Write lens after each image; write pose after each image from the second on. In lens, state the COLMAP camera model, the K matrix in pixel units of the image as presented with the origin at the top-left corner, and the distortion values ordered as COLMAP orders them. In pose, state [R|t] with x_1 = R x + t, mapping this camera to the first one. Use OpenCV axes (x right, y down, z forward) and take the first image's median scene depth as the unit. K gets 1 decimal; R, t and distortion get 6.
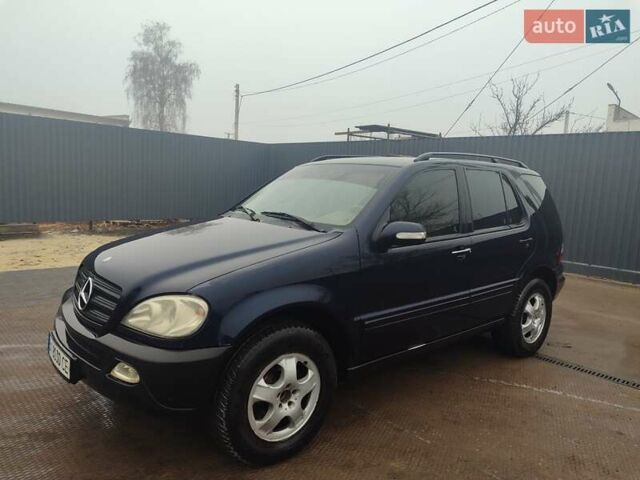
lens RADIAL K [[487.9, 0, 315.9], [0, 487.9, 240.0], [0, 0, 1]] dist [0.008940, 0.001989]
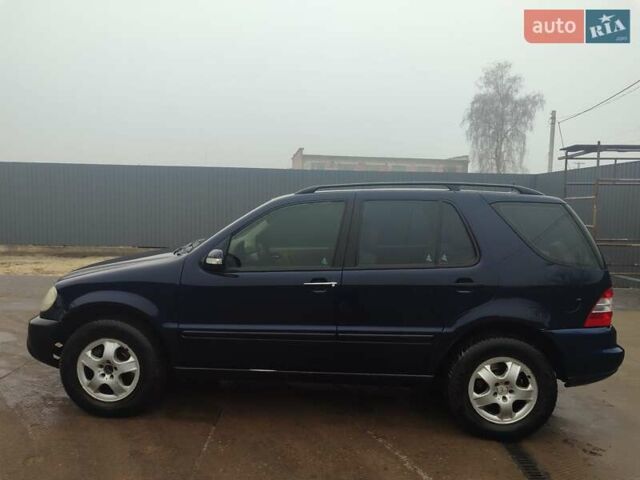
lens RADIAL K [[487.9, 0, 315.9], [0, 487.9, 240.0], [0, 0, 1]] dist [0.008940, 0.001989]
pose [[0.695268, 0.019392, -0.718489, 0.152682], [-0.072815, 0.996393, -0.043569, -0.003435], [0.715052, 0.082608, 0.694173, 0.048351]]
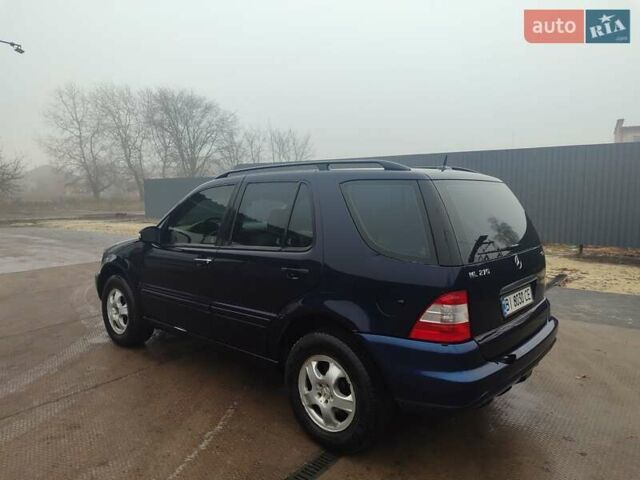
lens RADIAL K [[487.9, 0, 315.9], [0, 487.9, 240.0], [0, 0, 1]] dist [0.008940, 0.001989]
pose [[0.069662, 0.055242, -0.996040, 0.215193], [-0.110081, 0.992794, 0.047363, -0.015512], [0.991478, 0.106345, 0.075241, 0.177824]]
